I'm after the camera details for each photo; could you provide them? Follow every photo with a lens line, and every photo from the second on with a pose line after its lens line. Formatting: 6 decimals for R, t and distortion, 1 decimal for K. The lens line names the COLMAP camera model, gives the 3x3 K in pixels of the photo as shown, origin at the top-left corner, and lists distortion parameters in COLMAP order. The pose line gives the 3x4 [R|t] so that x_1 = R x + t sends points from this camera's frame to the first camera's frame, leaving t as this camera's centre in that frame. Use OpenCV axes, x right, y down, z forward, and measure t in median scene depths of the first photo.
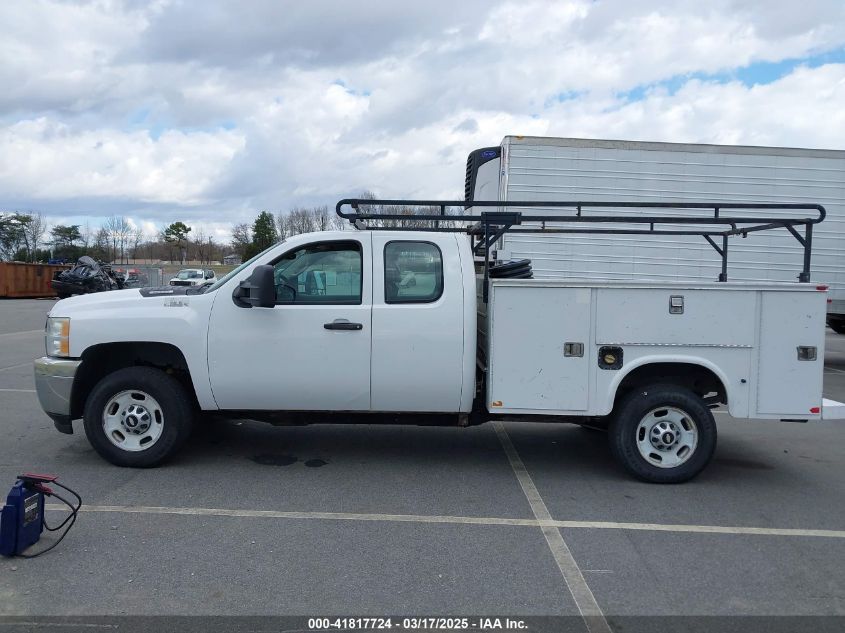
lens RADIAL K [[689.9, 0, 427.9], [0, 689.9, 318.4], [0, 0, 1]] dist [0.013885, -0.028617]
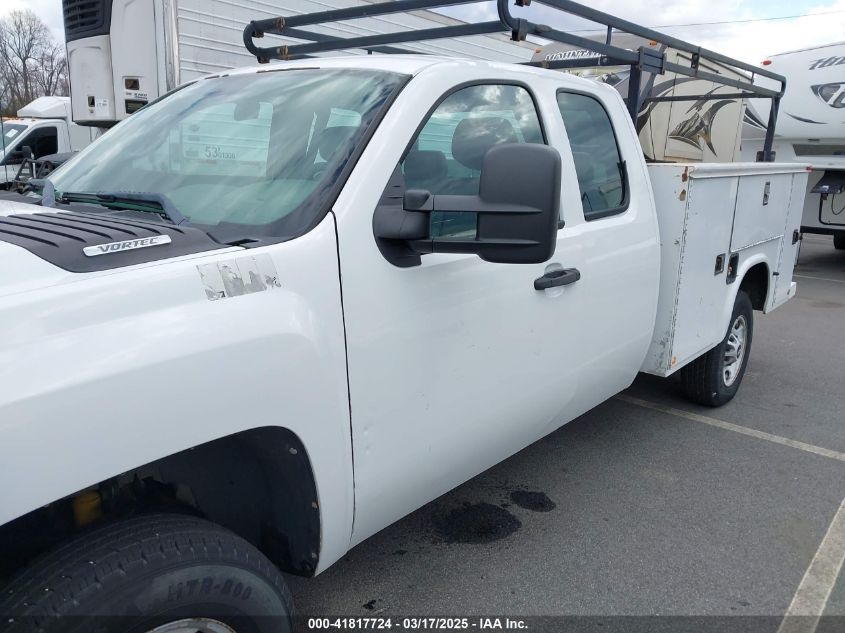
lens RADIAL K [[689.9, 0, 427.9], [0, 689.9, 318.4], [0, 0, 1]] dist [0.013885, -0.028617]
pose [[0.664238, -0.218200, 0.714967, -0.472271], [0.044531, 0.966301, 0.253532, -0.080375], [-0.746194, -0.136567, 0.651570, 0.520039]]
